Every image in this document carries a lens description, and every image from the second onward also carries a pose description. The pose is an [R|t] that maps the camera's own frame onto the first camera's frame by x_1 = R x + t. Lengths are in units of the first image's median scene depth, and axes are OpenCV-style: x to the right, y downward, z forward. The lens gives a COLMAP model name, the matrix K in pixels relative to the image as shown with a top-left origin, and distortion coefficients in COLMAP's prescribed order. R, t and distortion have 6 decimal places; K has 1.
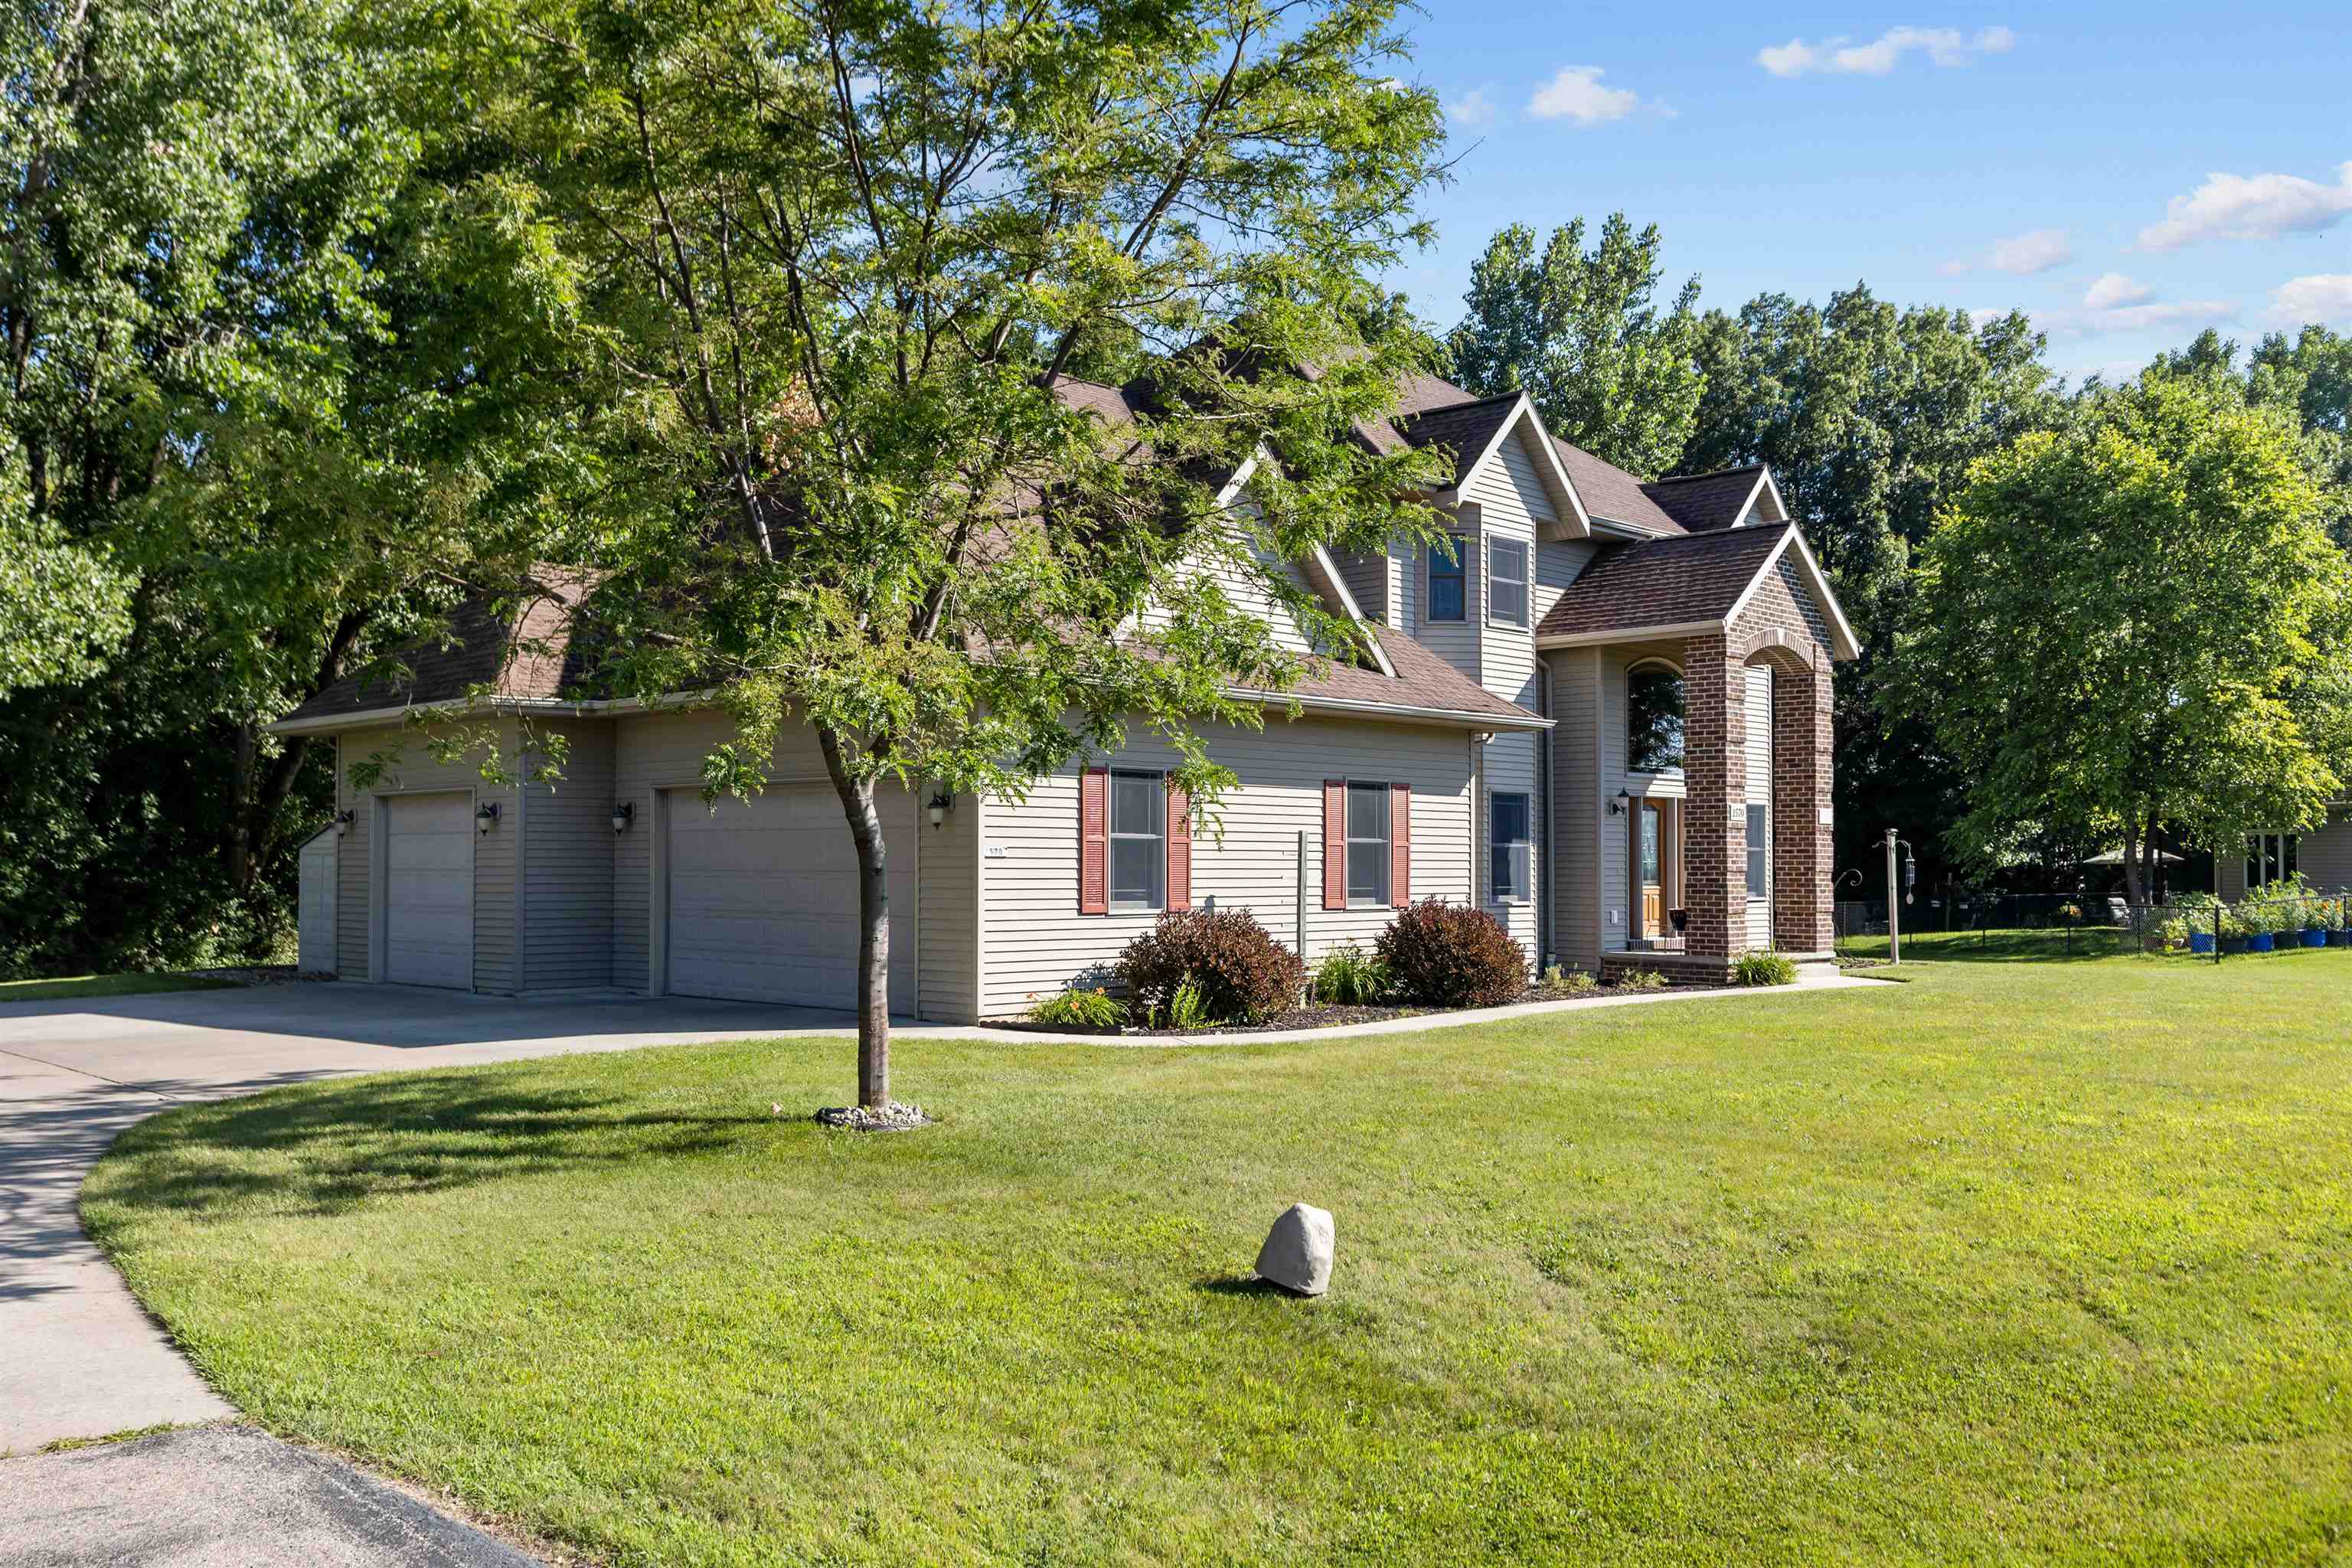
lens RADIAL K [[1984.4, 0, 1128.4], [0, 1984.4, 795.7], [0, 0, 1]] dist [0.003798, -0.002538]
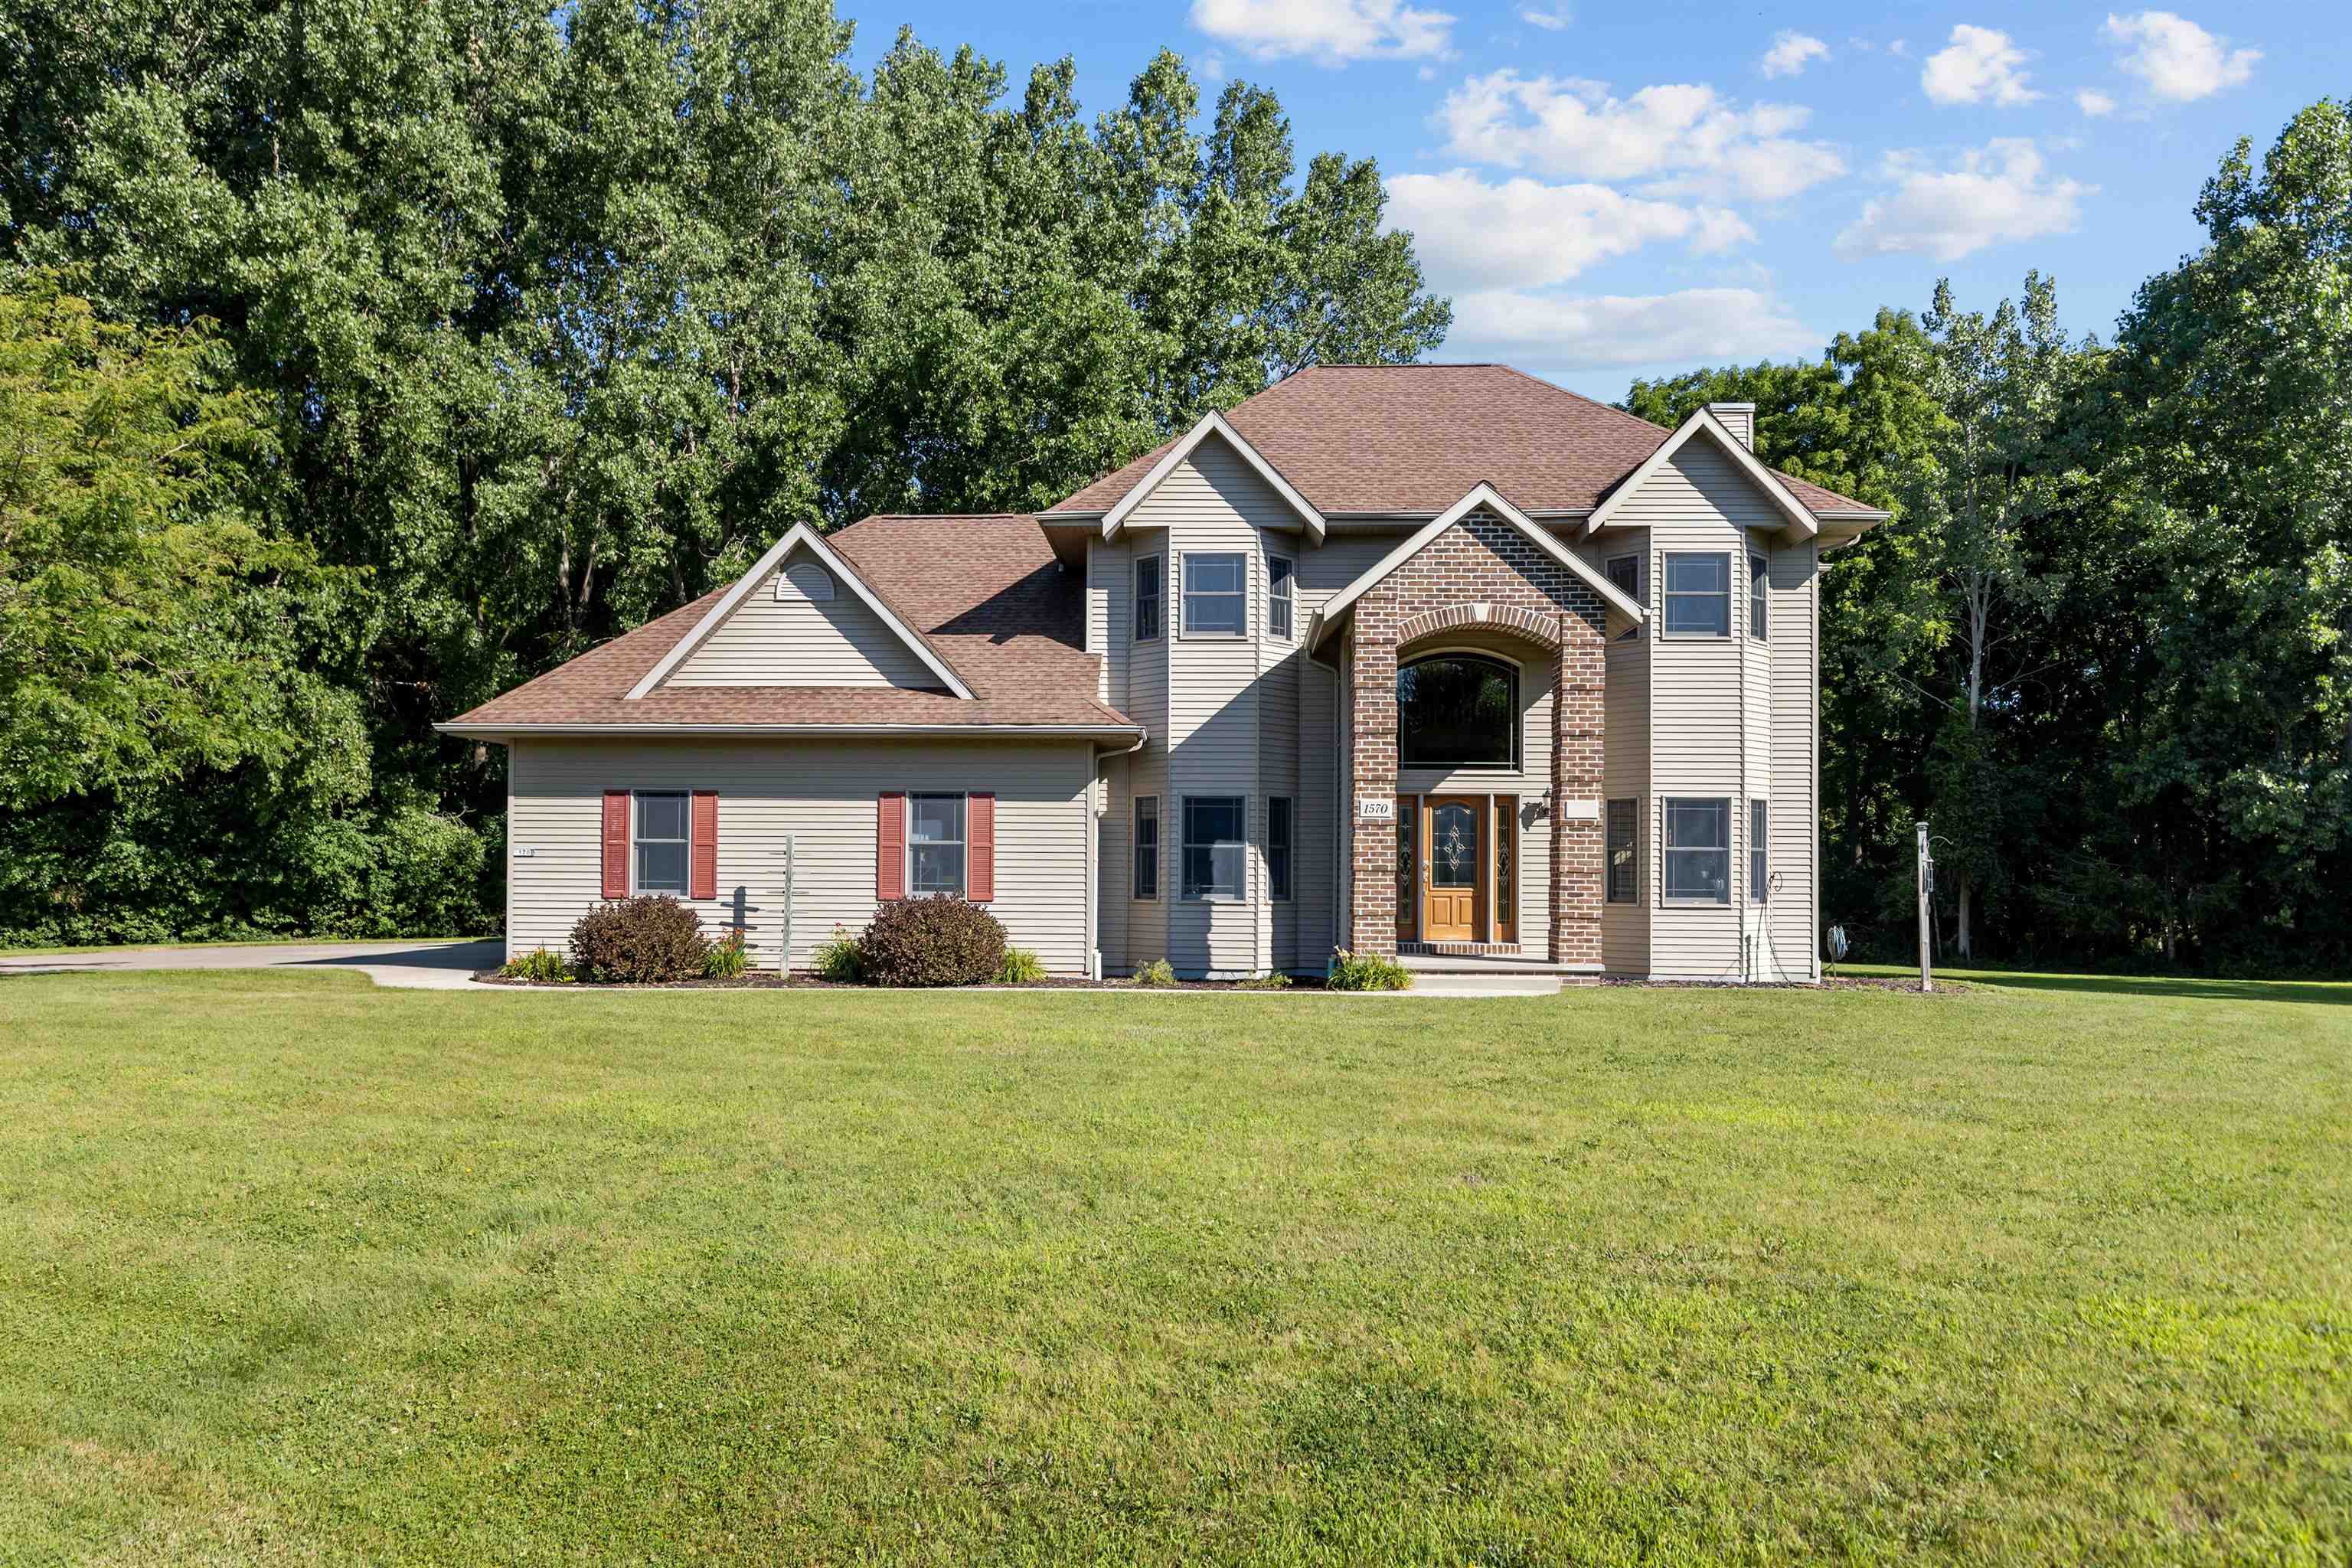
lens RADIAL K [[1572.5, 0, 1159.9], [0, 1572.5, 867.8], [0, 0, 1]] dist [-0.010252, 0.002212]
pose [[0.675577, -0.004019, -0.737279, 0.756779], [0.020867, 0.999689, 0.013671, 0.023402], [0.736994, -0.024620, 0.675450, 0.403771]]
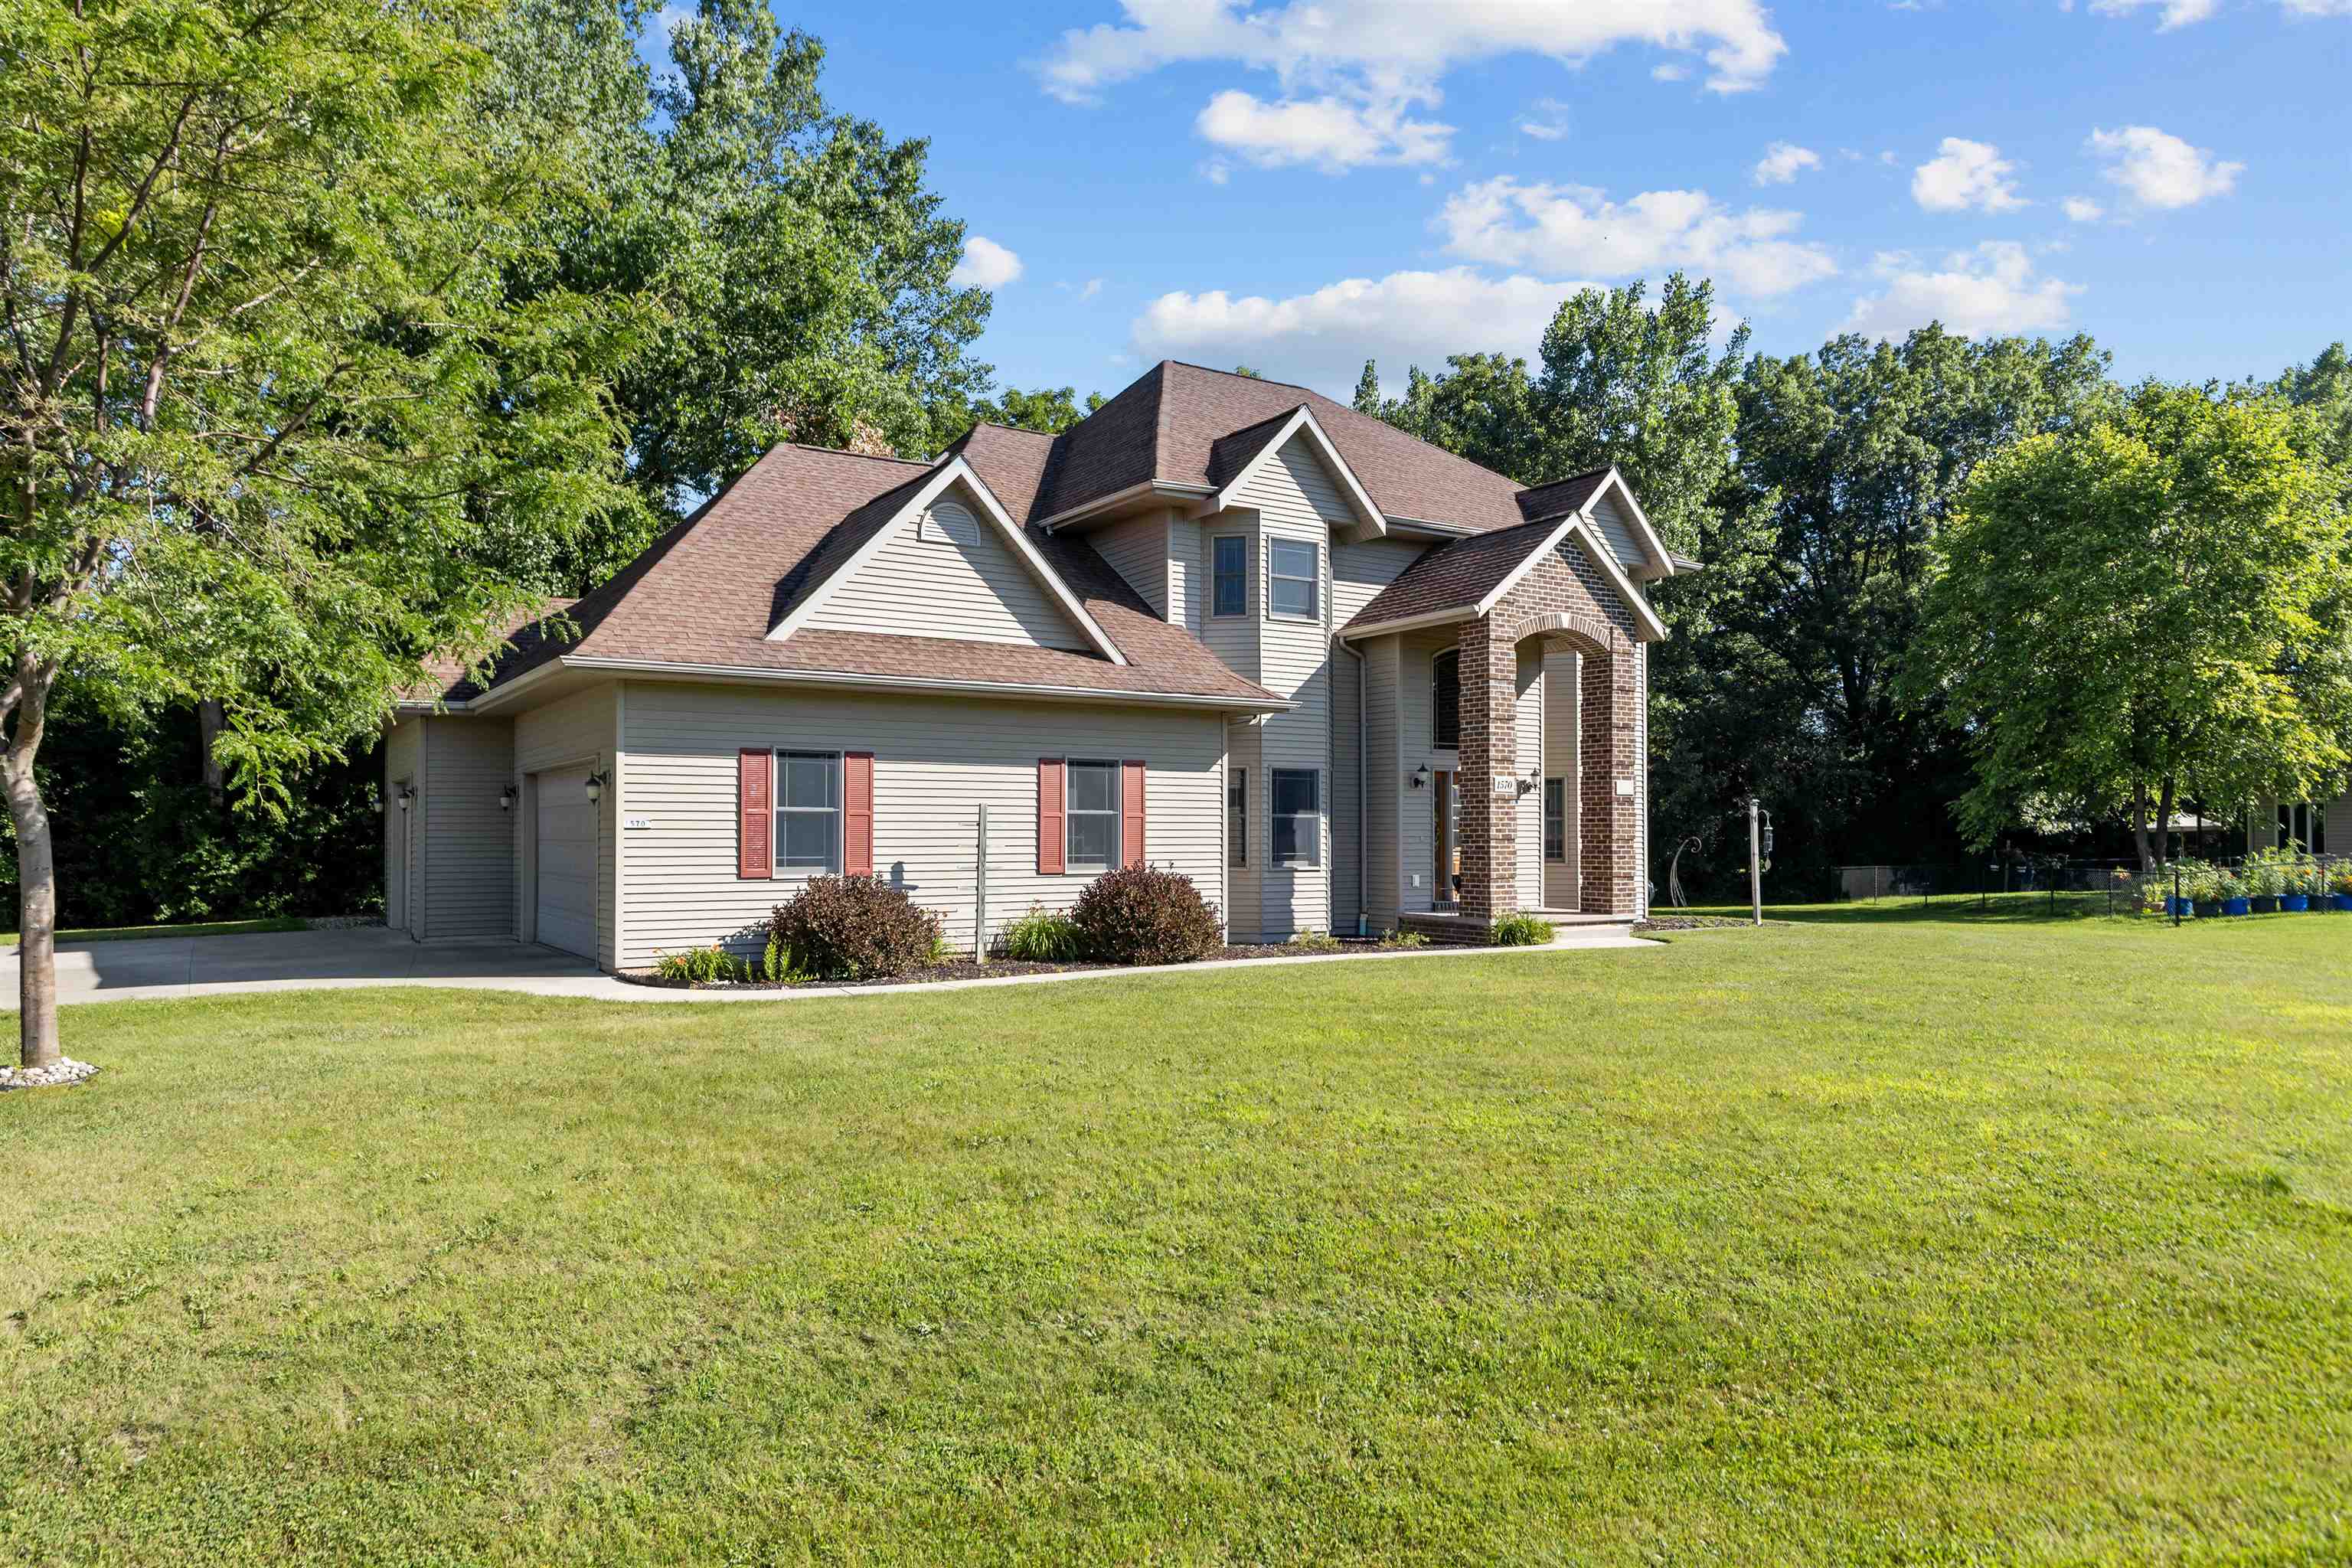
lens RADIAL K [[1481.6, 0, 1152.9], [0, 1481.6, 801.0], [0, 0, 1]] dist [0.010128, -0.002244]
pose [[0.974611, -0.007454, -0.223779, 0.289577], [0.010139, 0.999890, 0.010851, 0.006439], [0.223673, -0.012844, 0.974580, 0.167689]]
